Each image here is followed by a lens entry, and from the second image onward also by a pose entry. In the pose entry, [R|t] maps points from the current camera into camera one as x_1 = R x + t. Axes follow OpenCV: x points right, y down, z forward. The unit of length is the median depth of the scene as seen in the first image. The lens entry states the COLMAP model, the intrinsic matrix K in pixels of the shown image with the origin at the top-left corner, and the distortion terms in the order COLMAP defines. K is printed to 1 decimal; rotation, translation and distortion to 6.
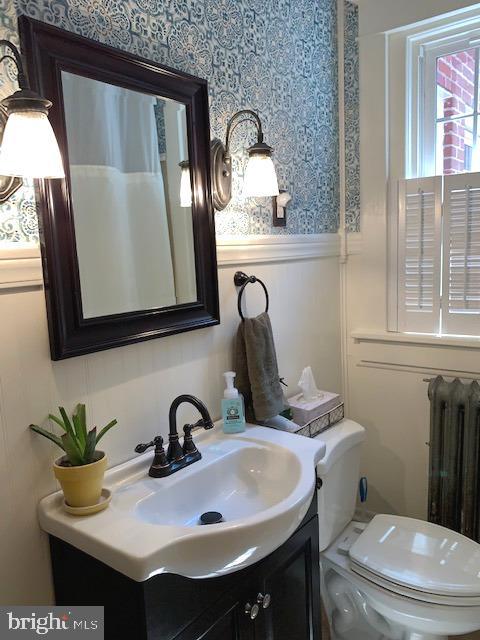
lens RADIAL K [[490.3, 0, 243.4], [0, 490.3, 313.8], [0, 0, 1]] dist [0.037522, -0.042118]
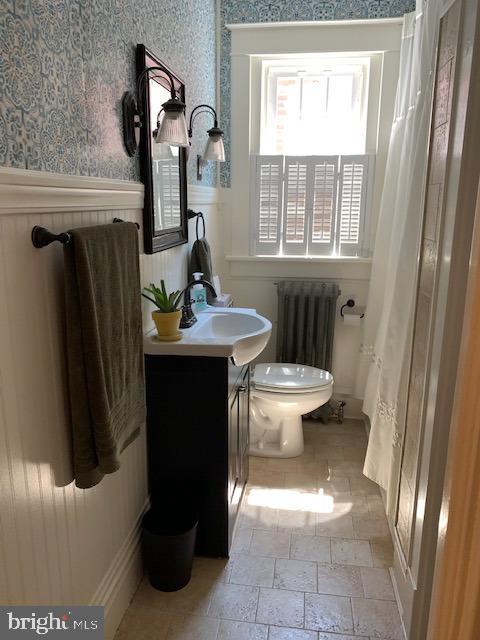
lens RADIAL K [[490.3, 0, 243.4], [0, 490.3, 313.8], [0, 0, 1]] dist [0.037522, -0.042118]
pose [[0.864990, -0.065254, 0.497528, -0.540791], [0.023419, 0.995678, 0.089874, 0.086967], [-0.501243, -0.066088, 0.862779, -0.354006]]
